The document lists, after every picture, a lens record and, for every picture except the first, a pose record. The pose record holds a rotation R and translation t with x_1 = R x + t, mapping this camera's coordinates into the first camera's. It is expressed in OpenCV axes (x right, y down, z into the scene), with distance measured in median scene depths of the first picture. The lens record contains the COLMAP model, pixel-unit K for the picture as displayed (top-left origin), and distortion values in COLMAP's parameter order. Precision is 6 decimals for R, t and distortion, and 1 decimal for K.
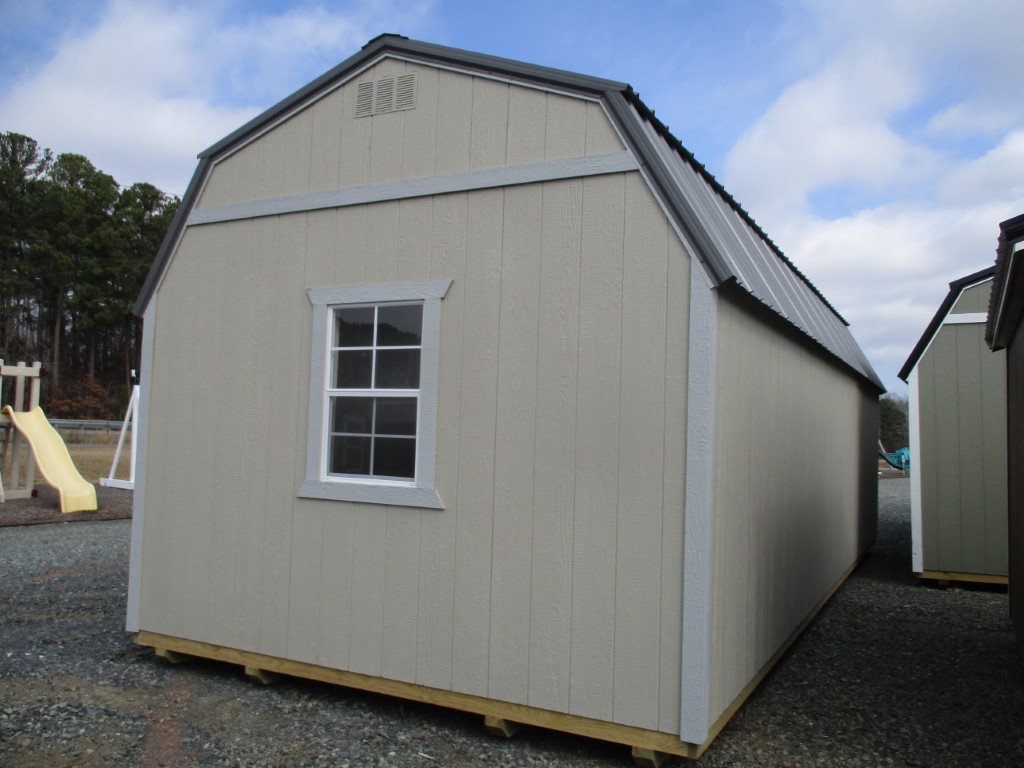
lens RADIAL K [[864.1, 0, 512.0], [0, 864.1, 384.0], [0, 0, 1]] dist [-0.014232, 0.003402]
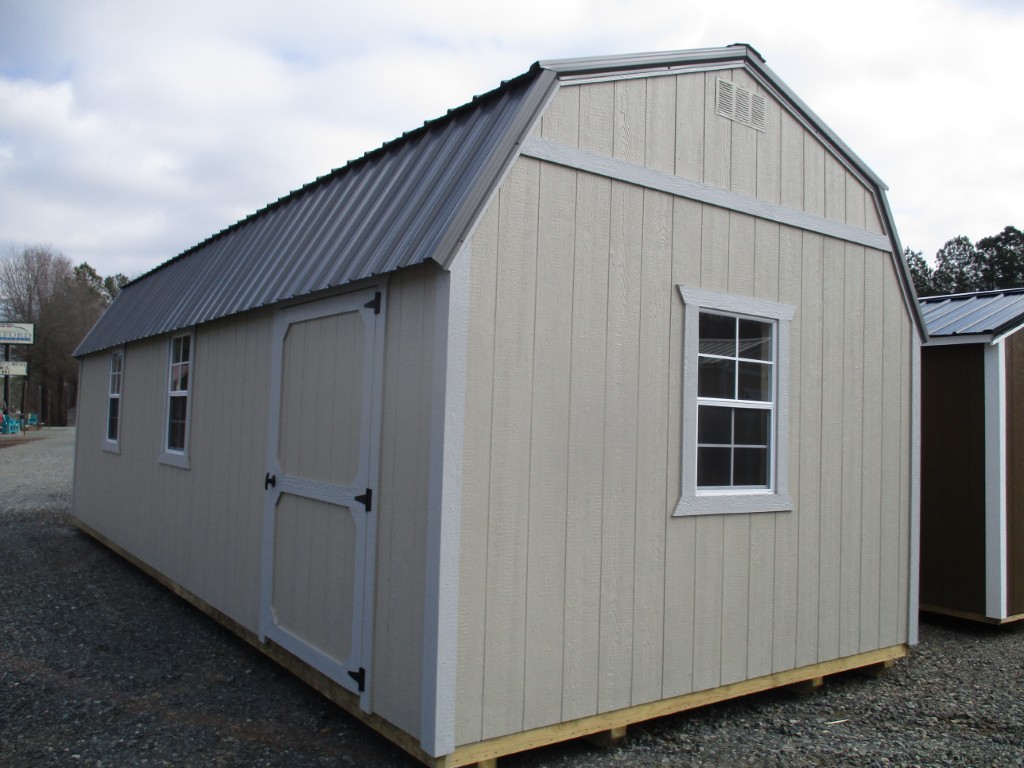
lens RADIAL K [[864.1, 0, 512.0], [0, 864.1, 384.0], [0, 0, 1]] dist [-0.014232, 0.003402]
pose [[0.431932, 0.030196, 0.901401, -1.159245], [-0.072033, 0.997402, 0.001105, 0.004965], [-0.899025, -0.065408, 0.432984, 0.789786]]
